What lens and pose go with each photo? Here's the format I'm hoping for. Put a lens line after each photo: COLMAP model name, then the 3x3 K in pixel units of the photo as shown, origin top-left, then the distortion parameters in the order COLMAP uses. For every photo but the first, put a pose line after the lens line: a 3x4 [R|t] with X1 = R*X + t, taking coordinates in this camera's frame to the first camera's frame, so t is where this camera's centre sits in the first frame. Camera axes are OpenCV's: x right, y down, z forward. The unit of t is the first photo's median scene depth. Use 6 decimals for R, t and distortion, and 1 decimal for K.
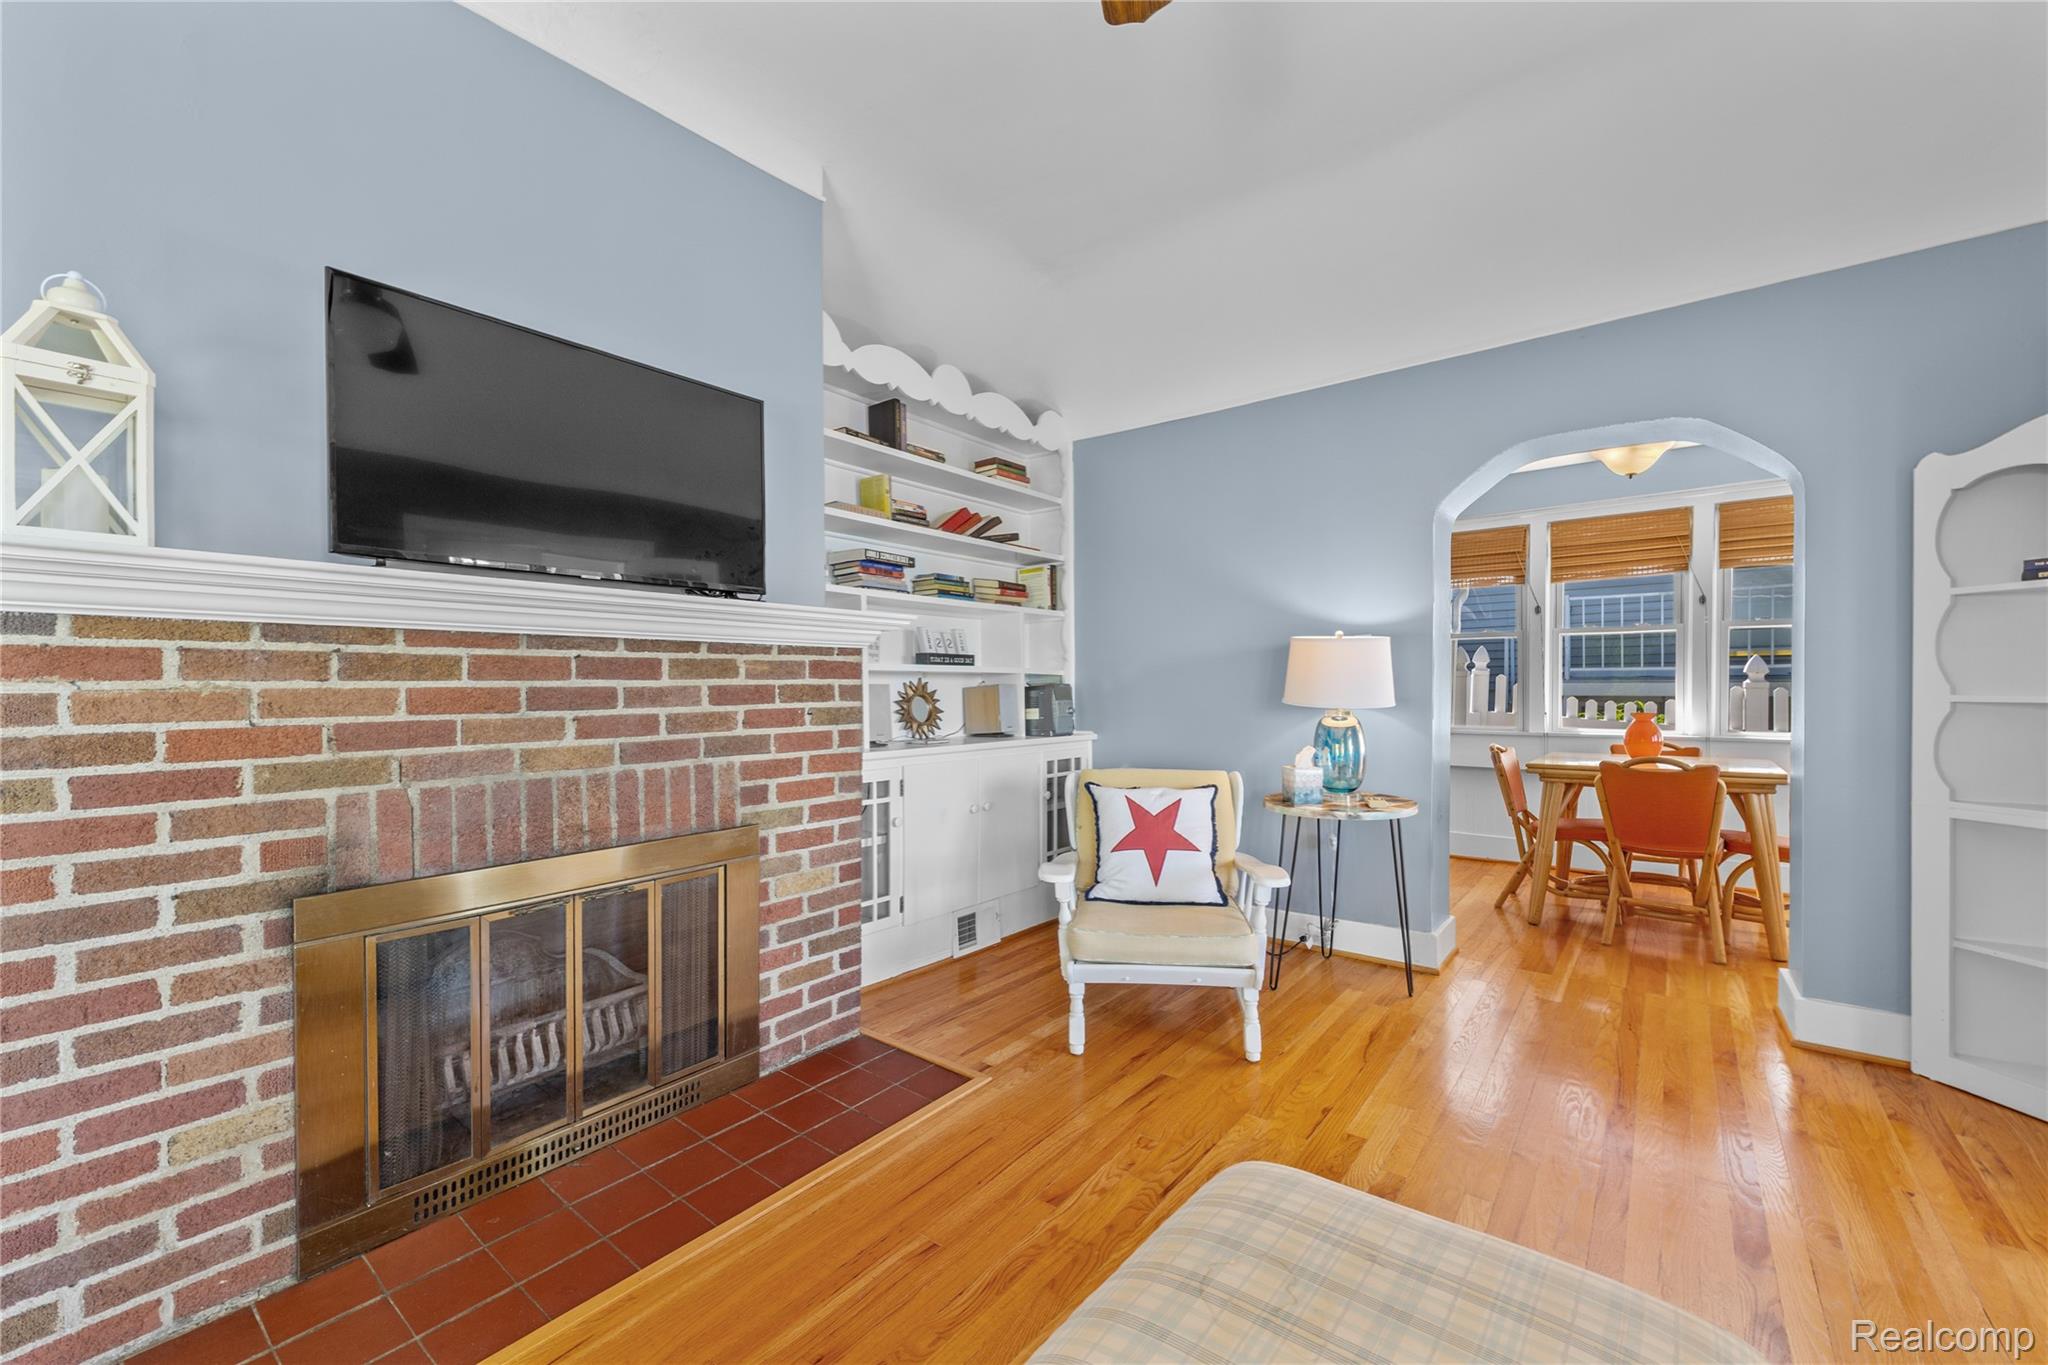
lens RADIAL K [[834.1, 0, 1024.1], [0, 834.1, 701.6], [0, 0, 1]] dist [0.004598, -0.000188]
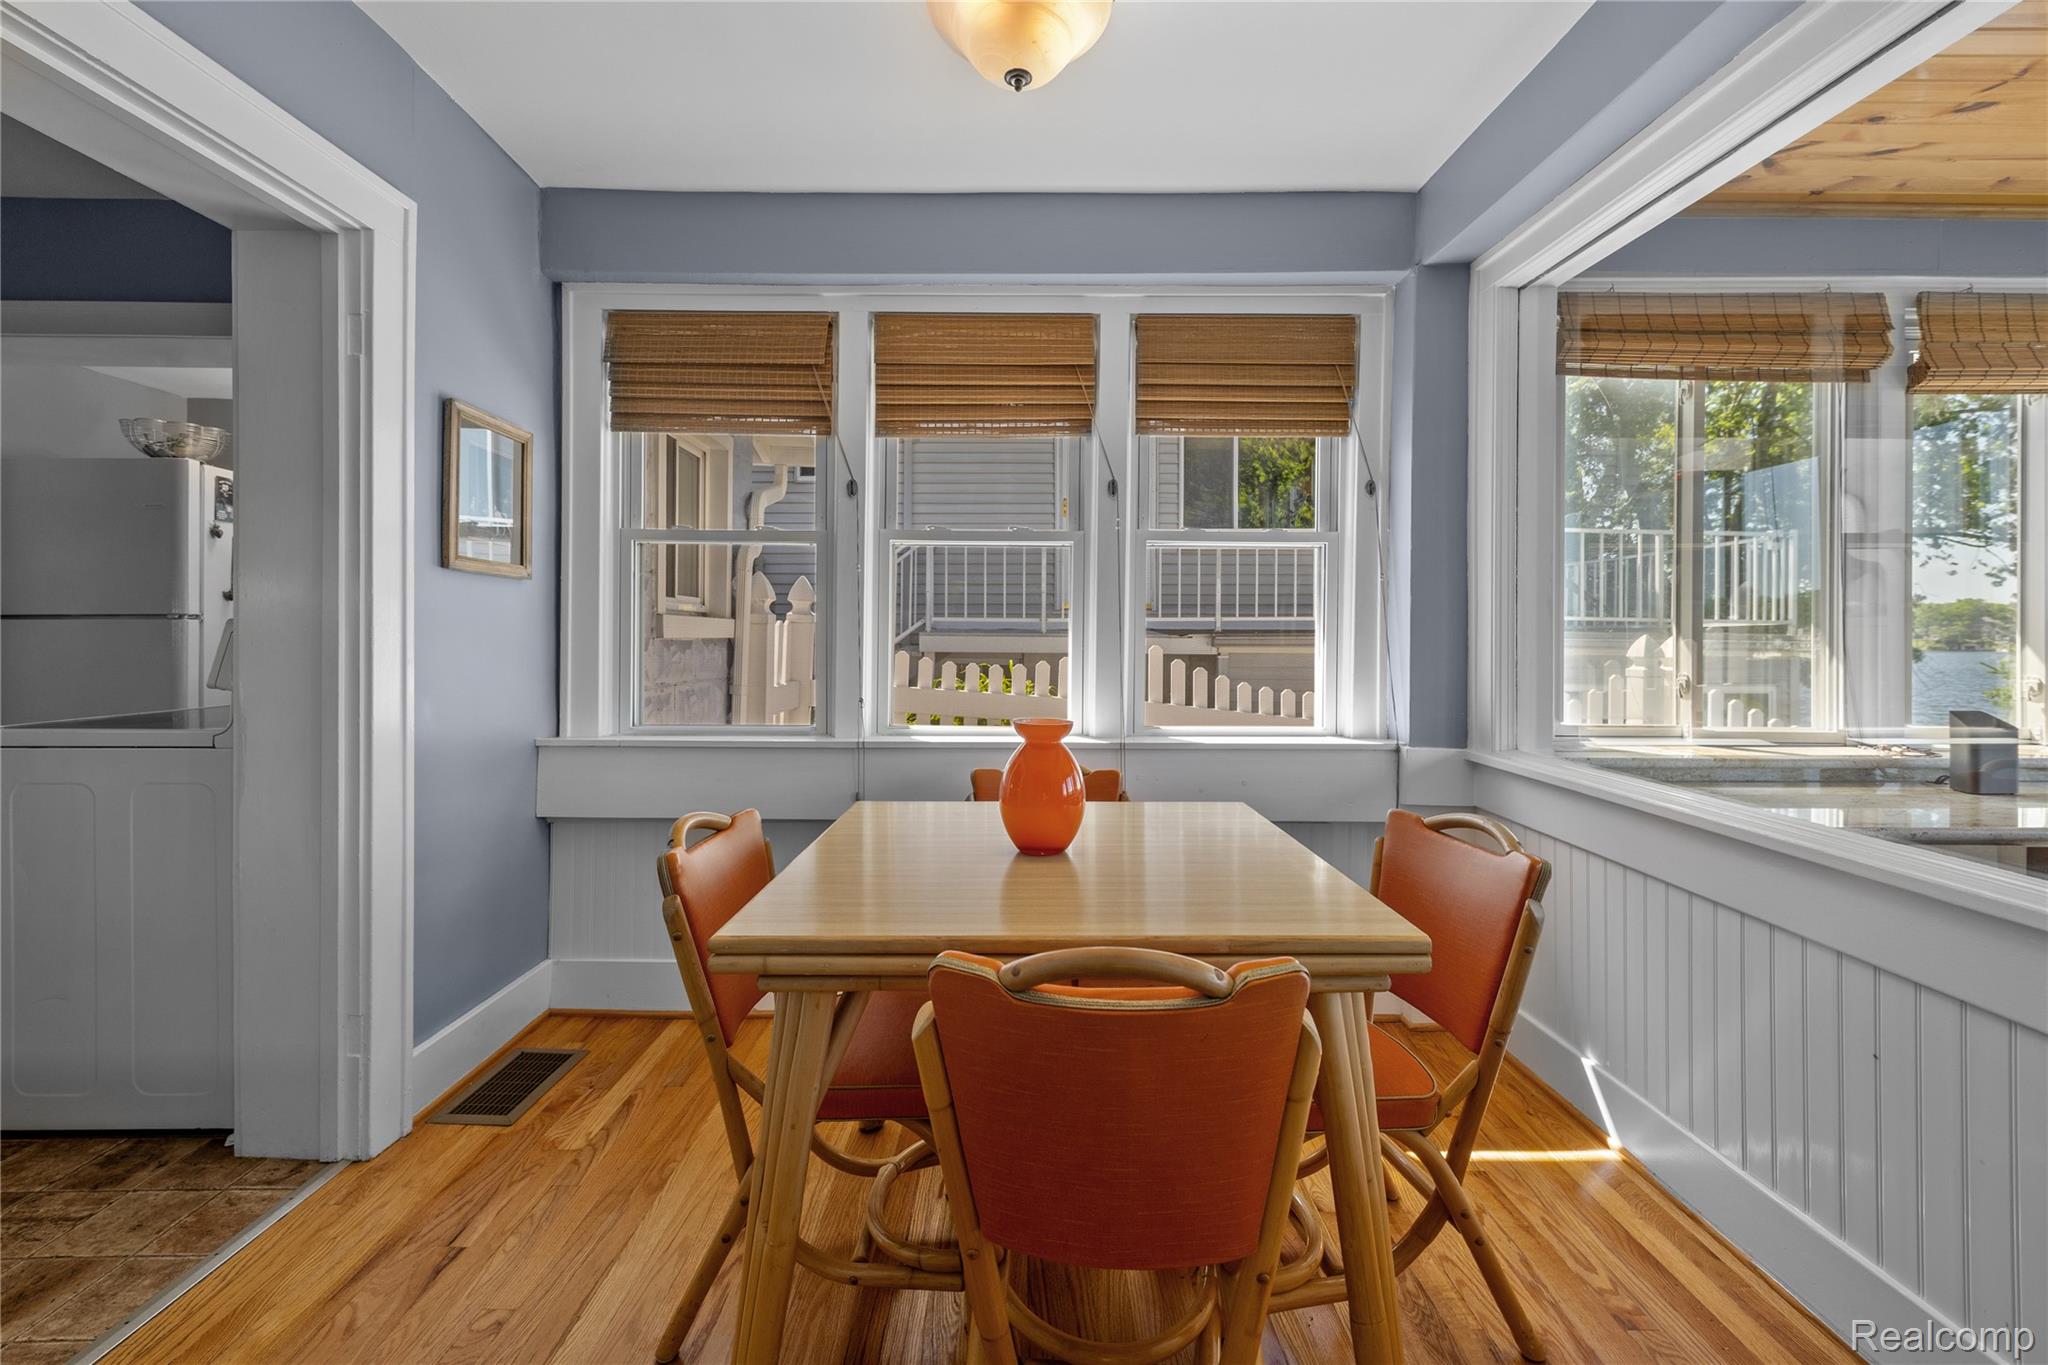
lens RADIAL K [[834.1, 0, 1012.2], [0, 834.1, 640.0], [0, 0, 1]] dist [0.004598, -0.000188]
pose [[0.790192, 0.009379, 0.612788, 0.397563], [-0.002053, 0.999918, -0.012656, -0.015431], [-0.612857, 0.008742, 0.790146, 0.567657]]
